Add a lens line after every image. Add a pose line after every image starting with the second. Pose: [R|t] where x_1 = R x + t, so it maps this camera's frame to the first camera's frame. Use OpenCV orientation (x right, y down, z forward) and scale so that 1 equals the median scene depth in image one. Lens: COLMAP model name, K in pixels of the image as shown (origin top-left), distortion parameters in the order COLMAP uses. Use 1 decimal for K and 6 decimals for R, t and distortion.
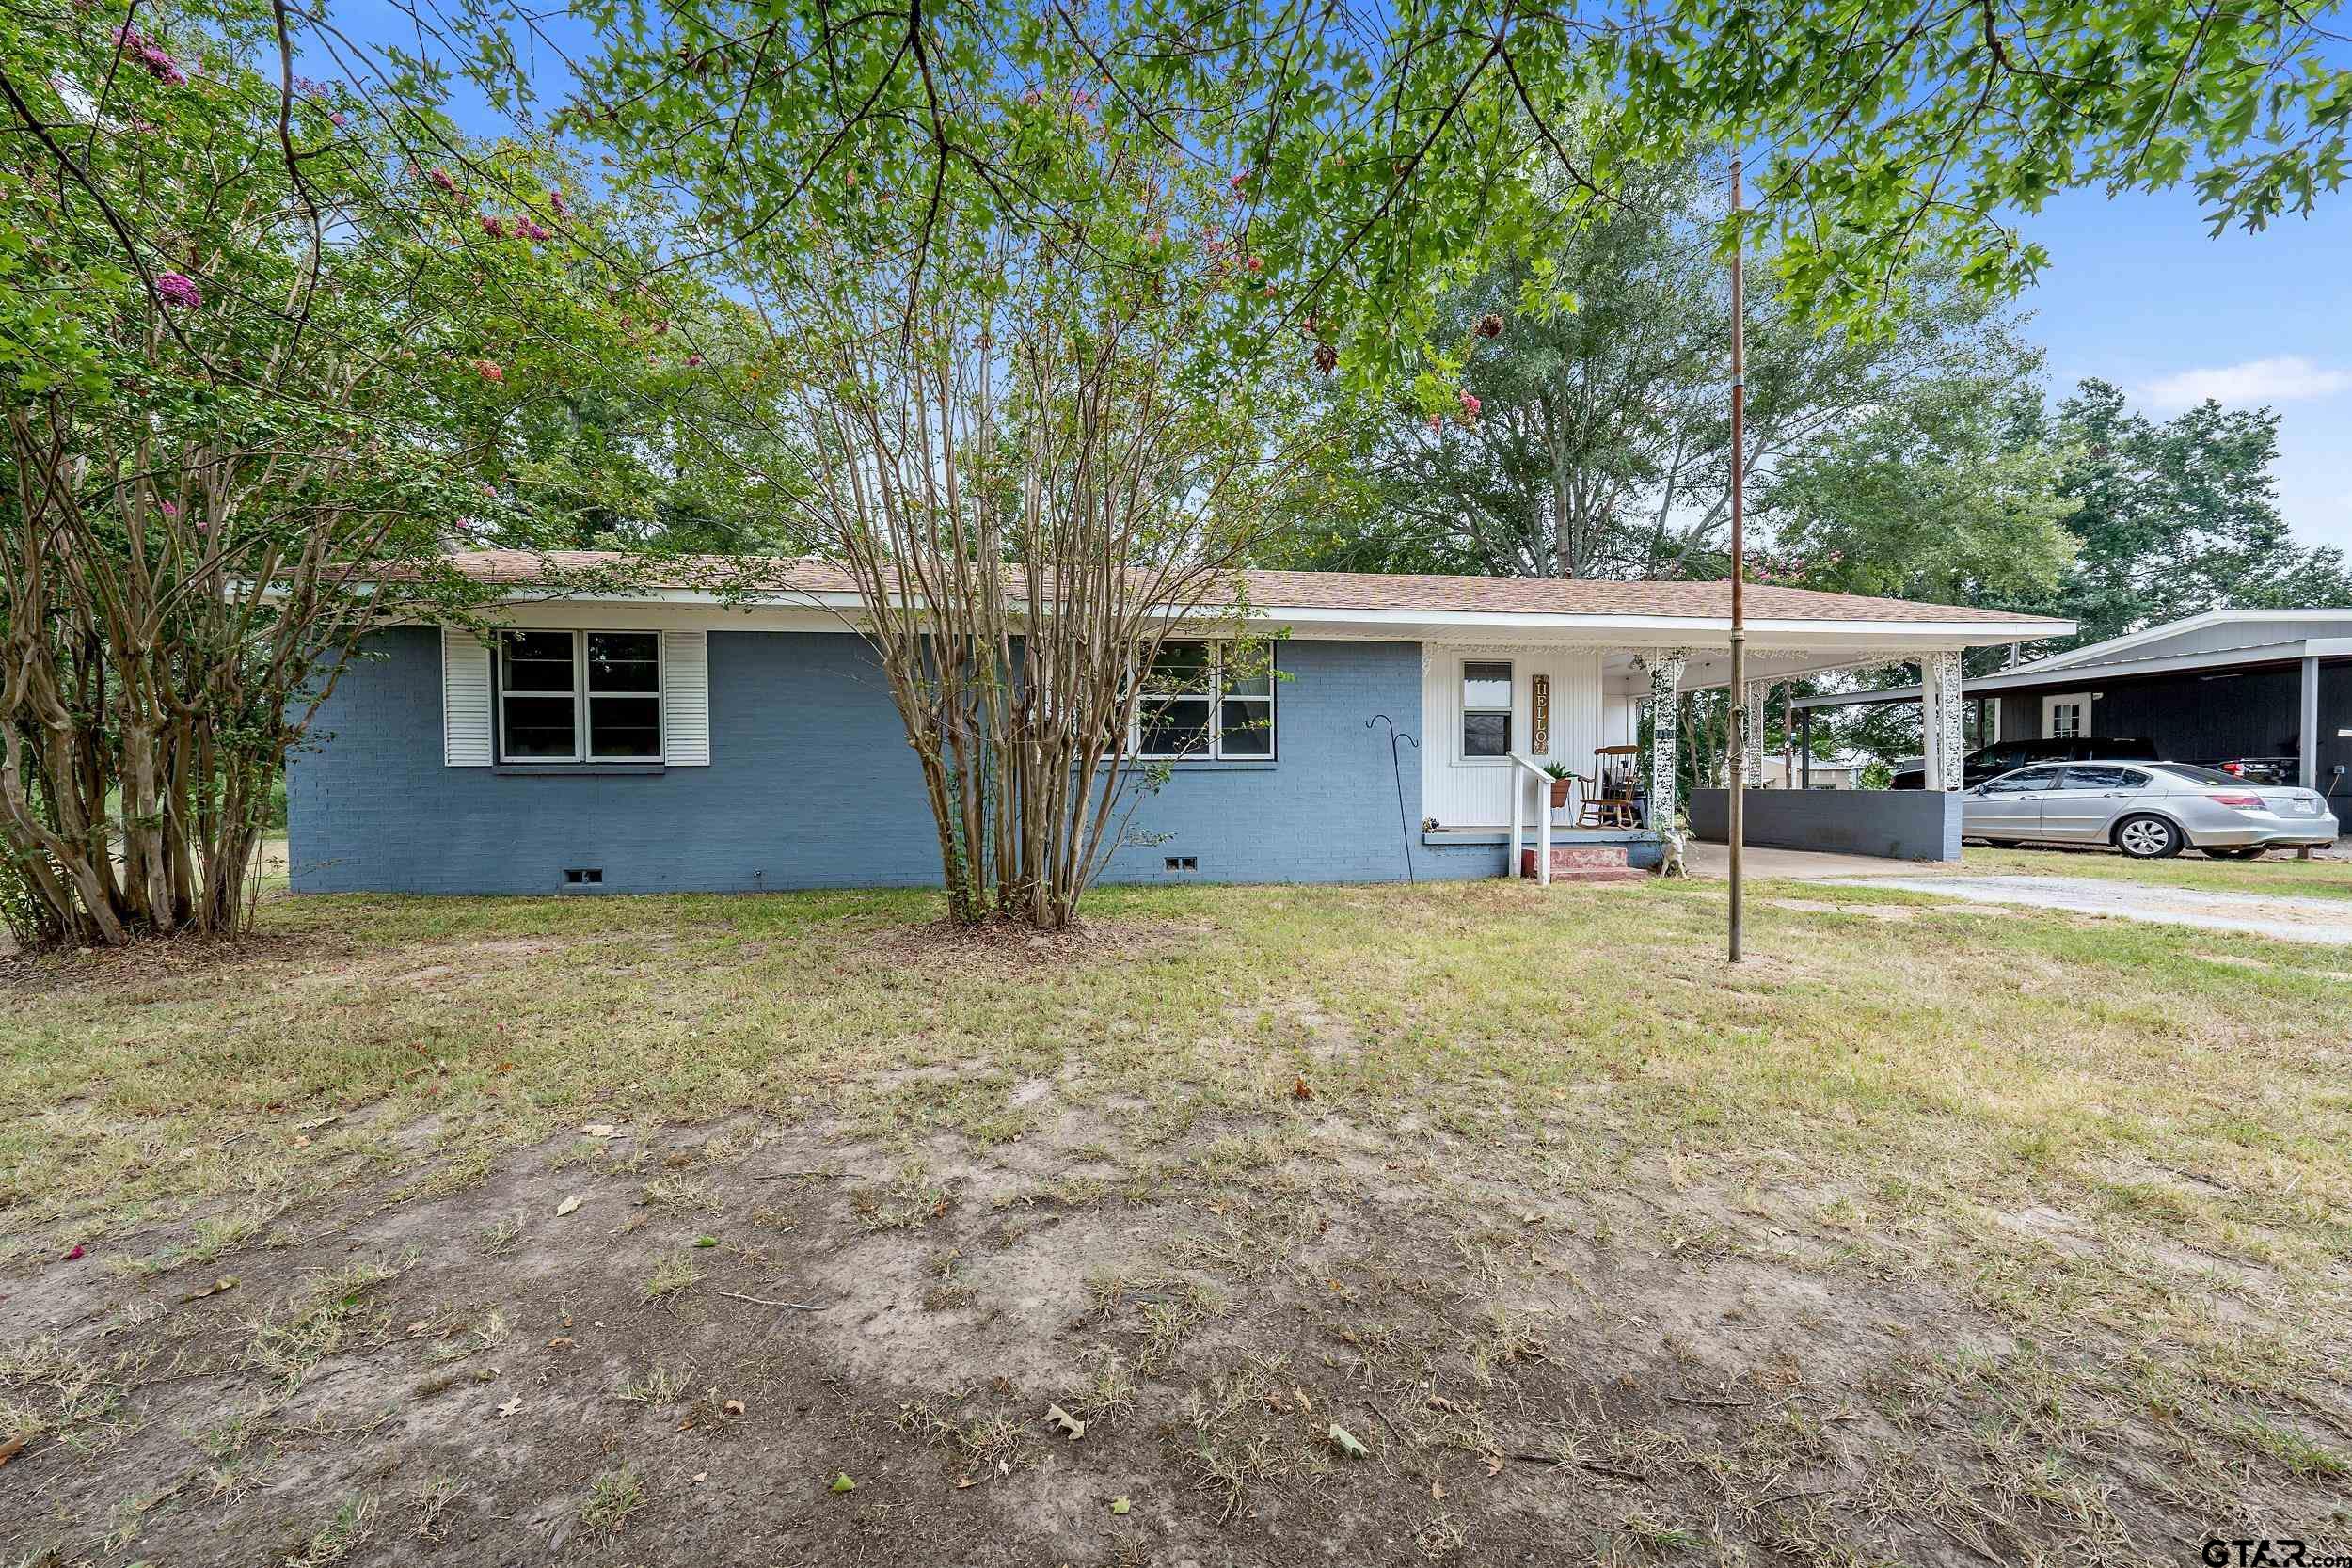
lens RADIAL K [[852.8, 0, 1176.0], [0, 852.8, 784.0], [0, 0, 1]] dist [0.000573, 0.000052]
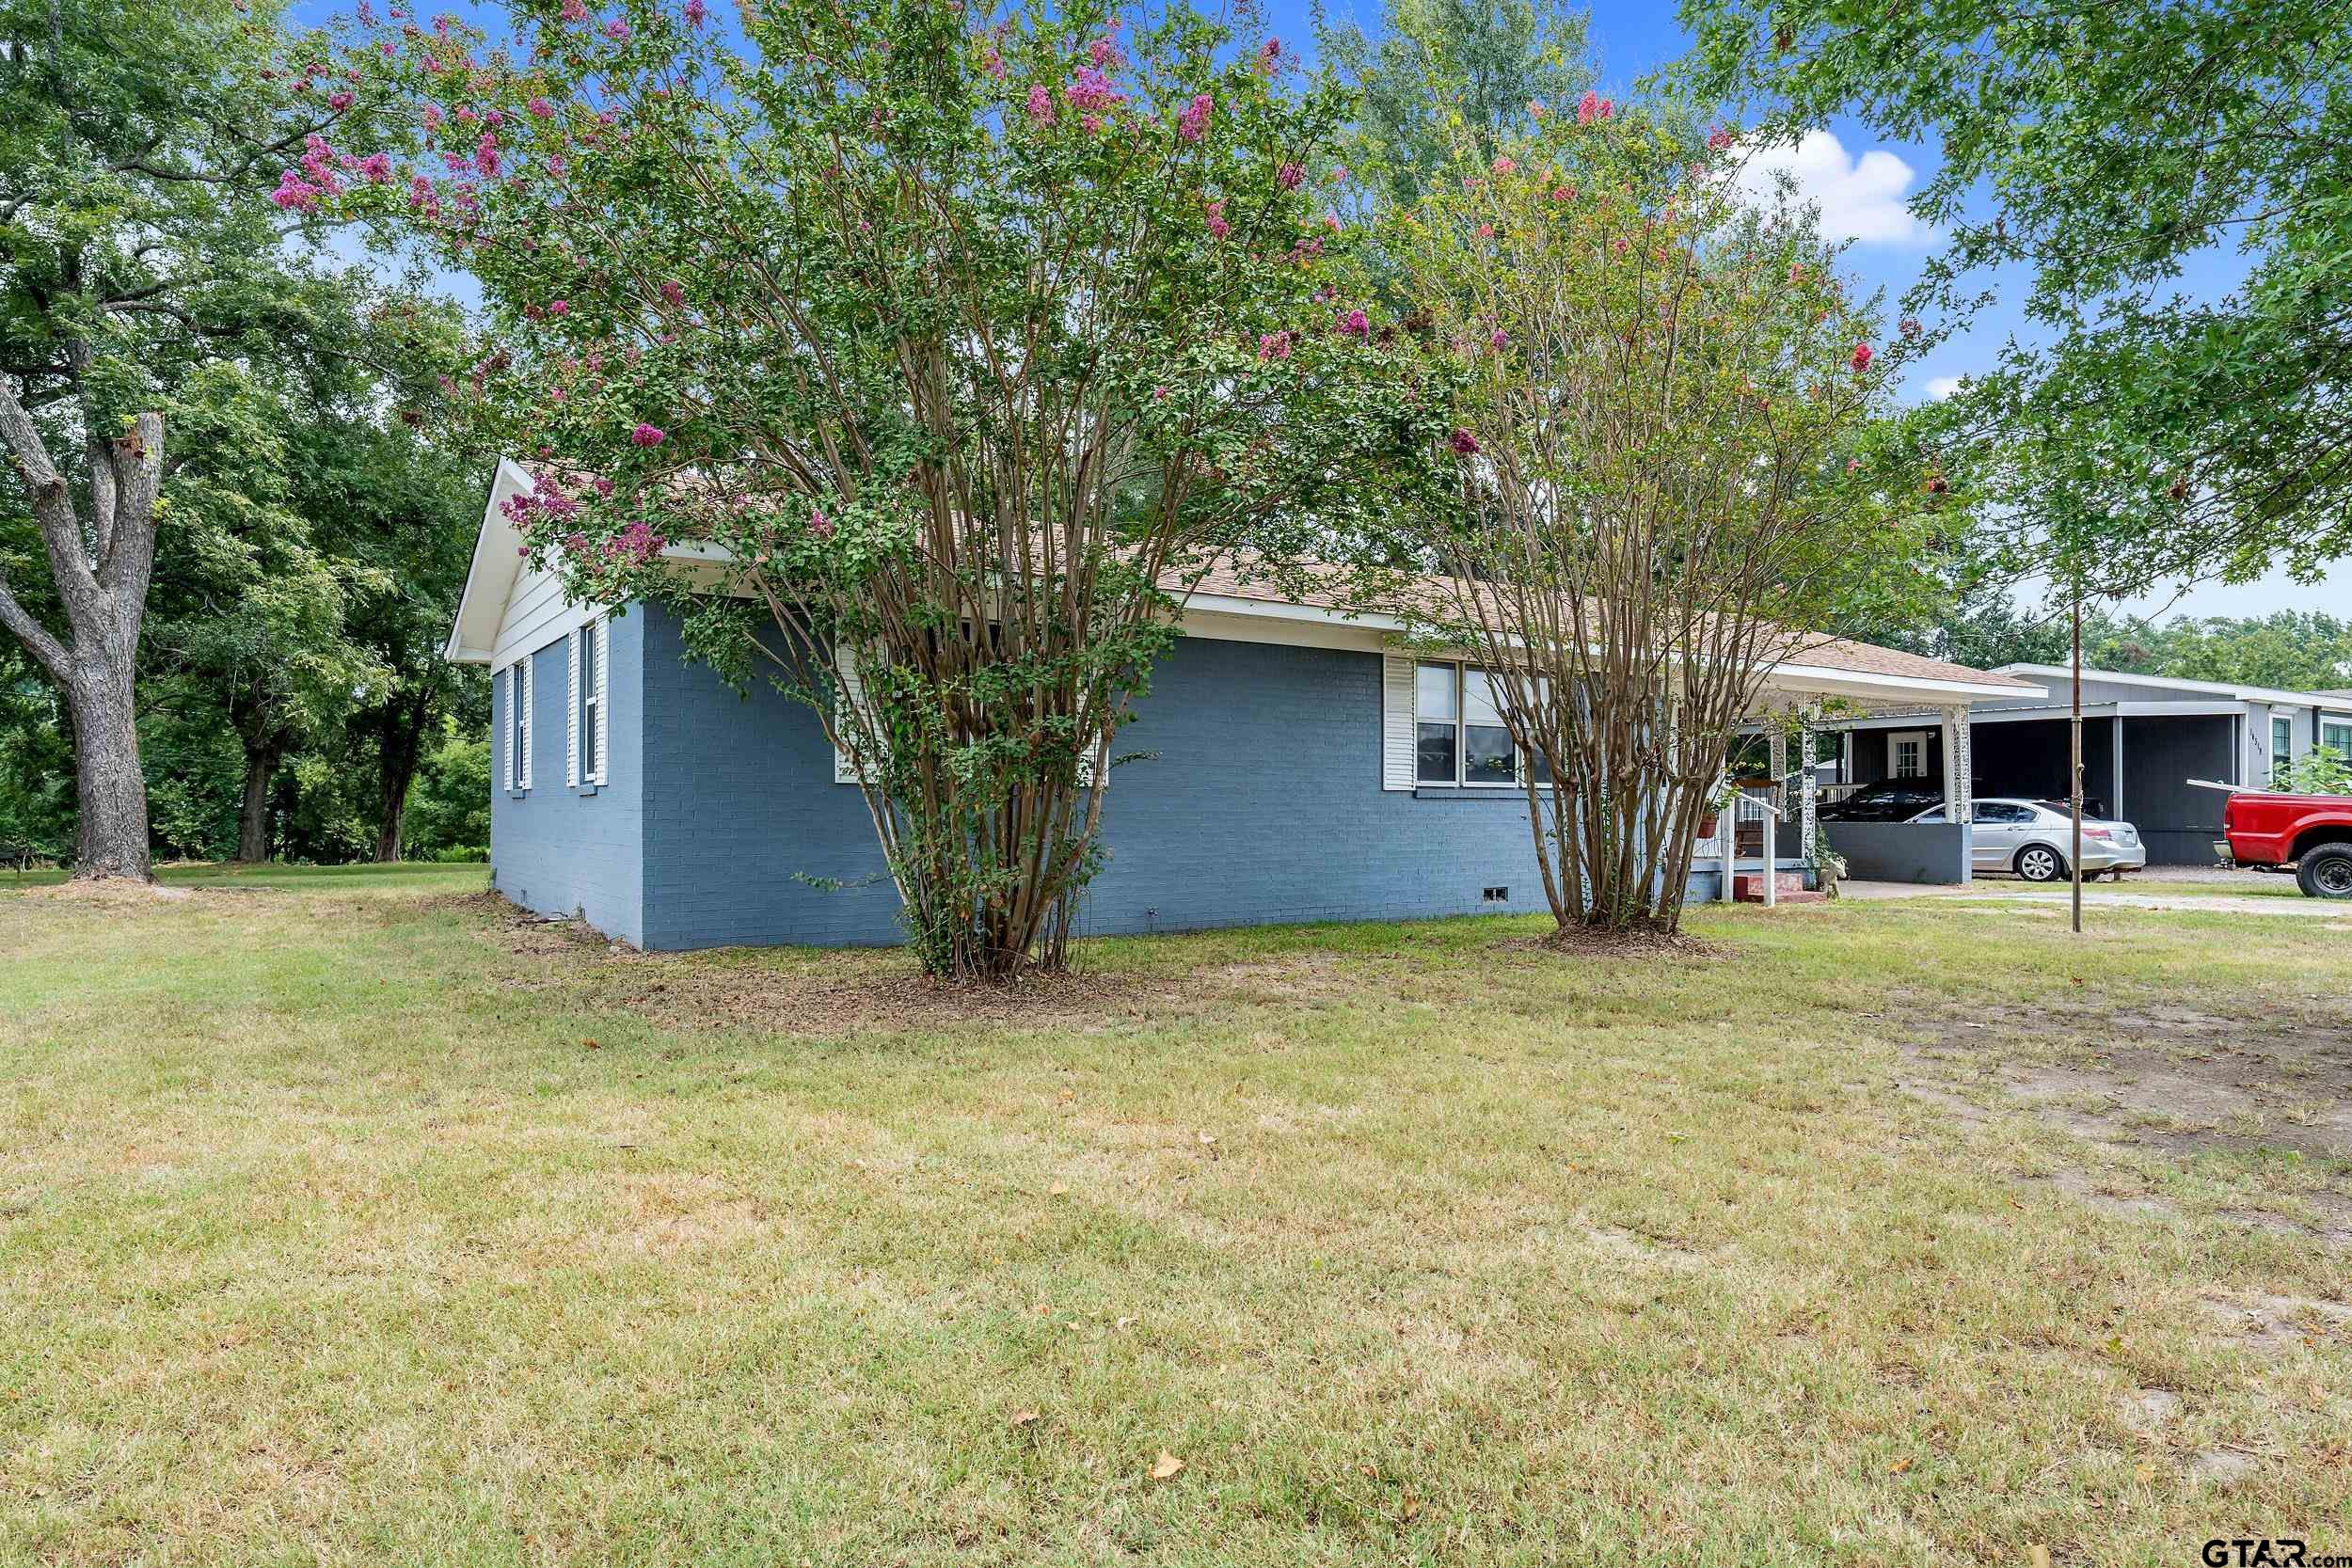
lens RADIAL K [[1421.6, 0, 1176.0], [0, 1421.6, 784.0], [0, 0, 1]] dist [-0.000327, -0.000176]
pose [[0.897907, 0.015480, 0.439914, -0.786969], [-0.004747, 0.999664, -0.025489, 0.007145], [-0.440160, 0.020798, 0.897678, -0.233464]]
